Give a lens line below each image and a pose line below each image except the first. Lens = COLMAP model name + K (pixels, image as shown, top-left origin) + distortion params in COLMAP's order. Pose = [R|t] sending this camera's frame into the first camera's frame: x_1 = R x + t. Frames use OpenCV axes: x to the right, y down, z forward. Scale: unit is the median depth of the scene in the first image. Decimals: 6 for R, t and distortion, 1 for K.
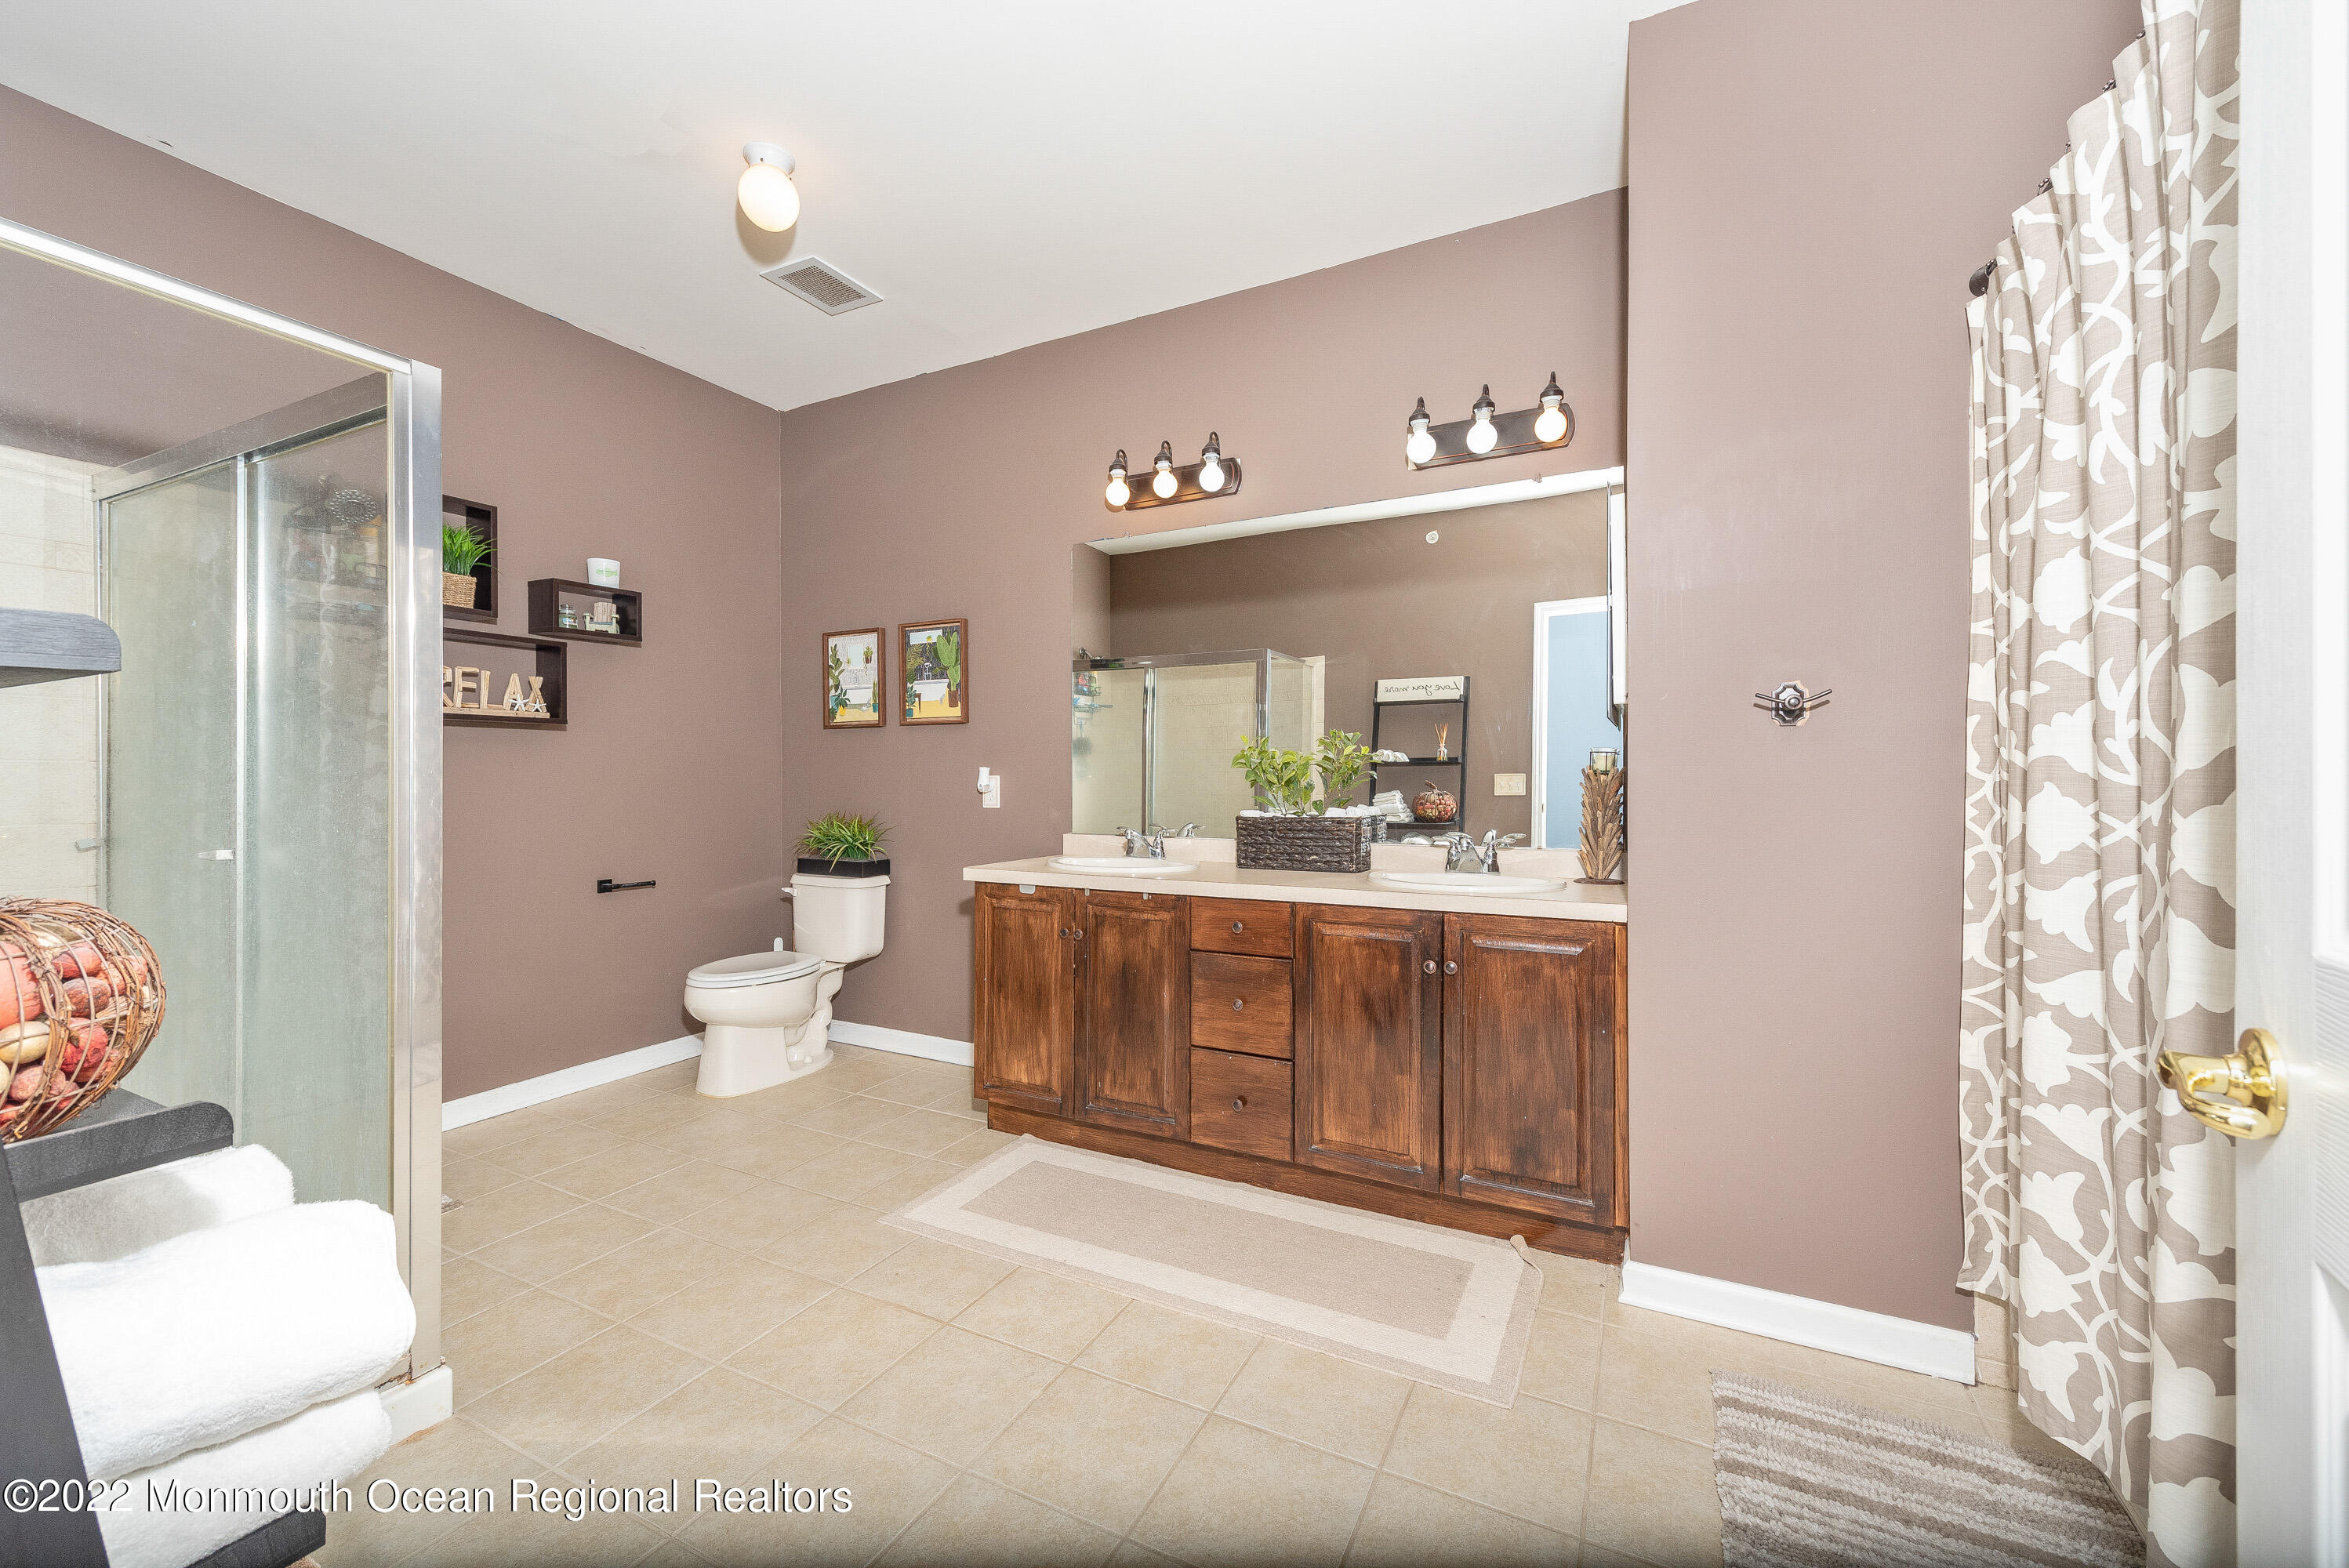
lens RADIAL K [[925.2, 0, 1176.3], [0, 925.2, 781.1], [0, 0, 1]] dist [0.015654, -0.004032]
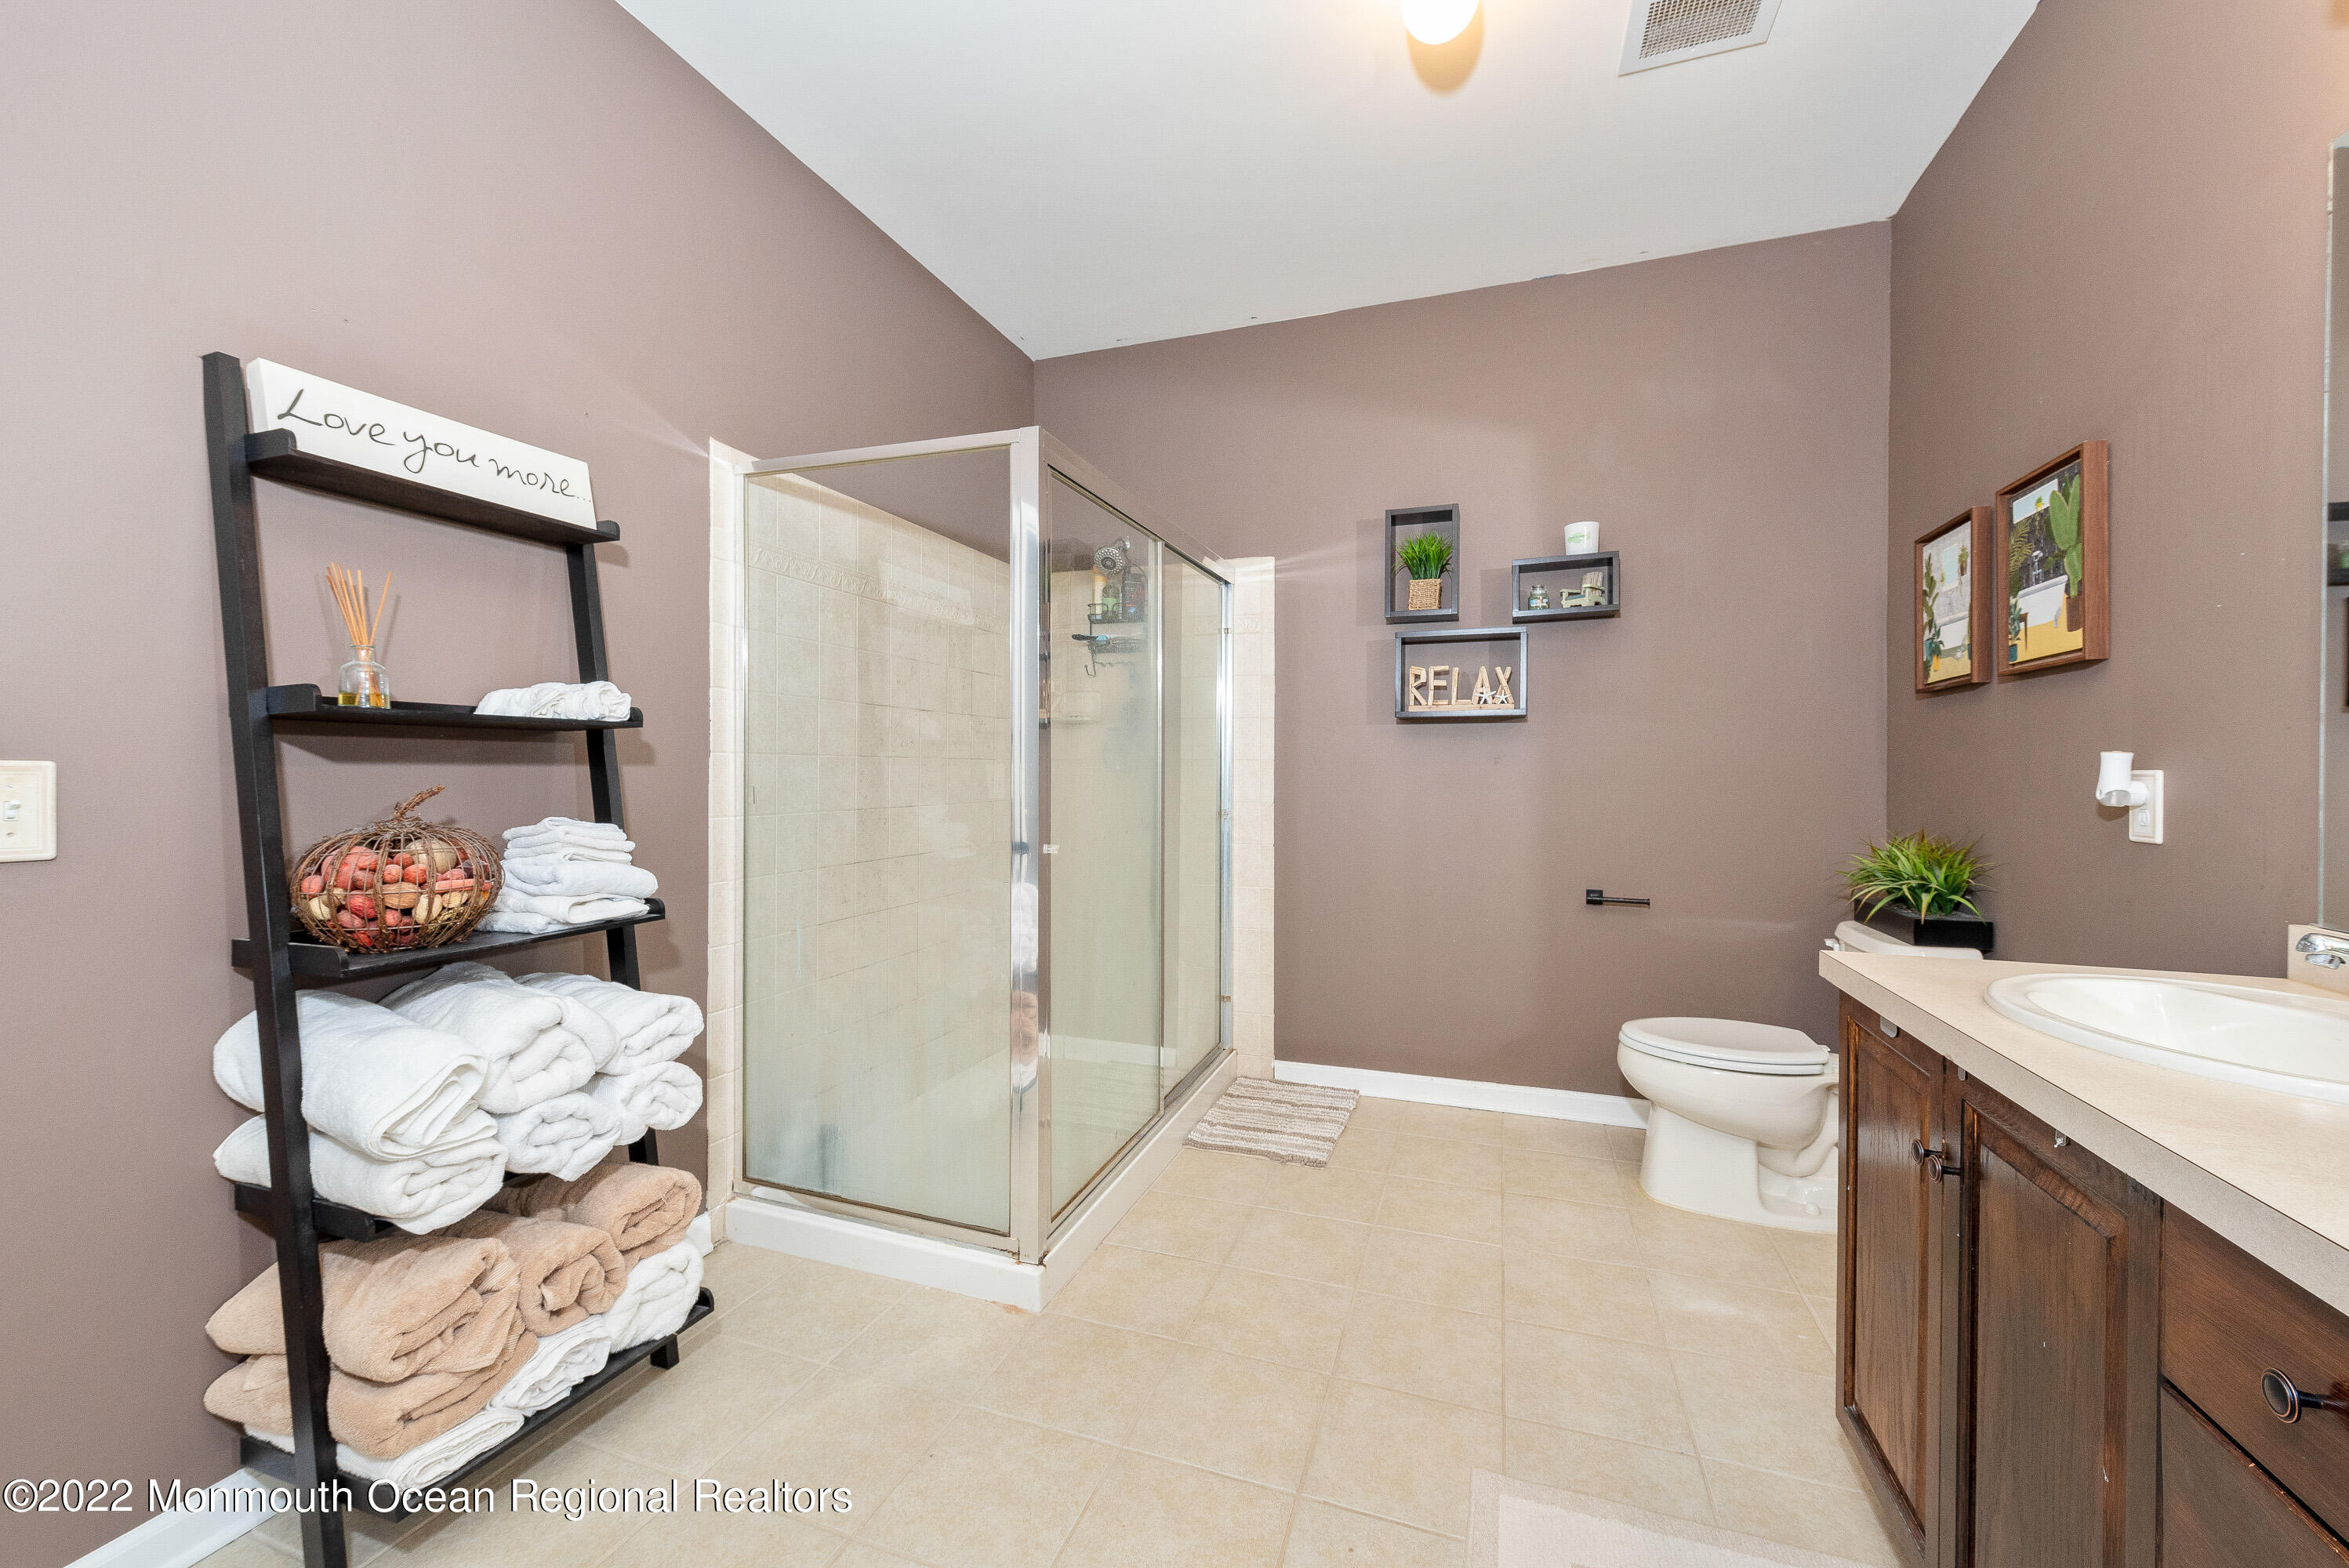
lens RADIAL K [[925.2, 0, 1174.0], [0, 925.2, 771.5], [0, 0, 1]] dist [0.015654, -0.004032]
pose [[0.125273, 0.000144, -0.992122, 0.197009], [-0.010195, 0.999947, -0.001142, 0.000033], [0.992070, 0.010258, 0.125268, 0.487672]]
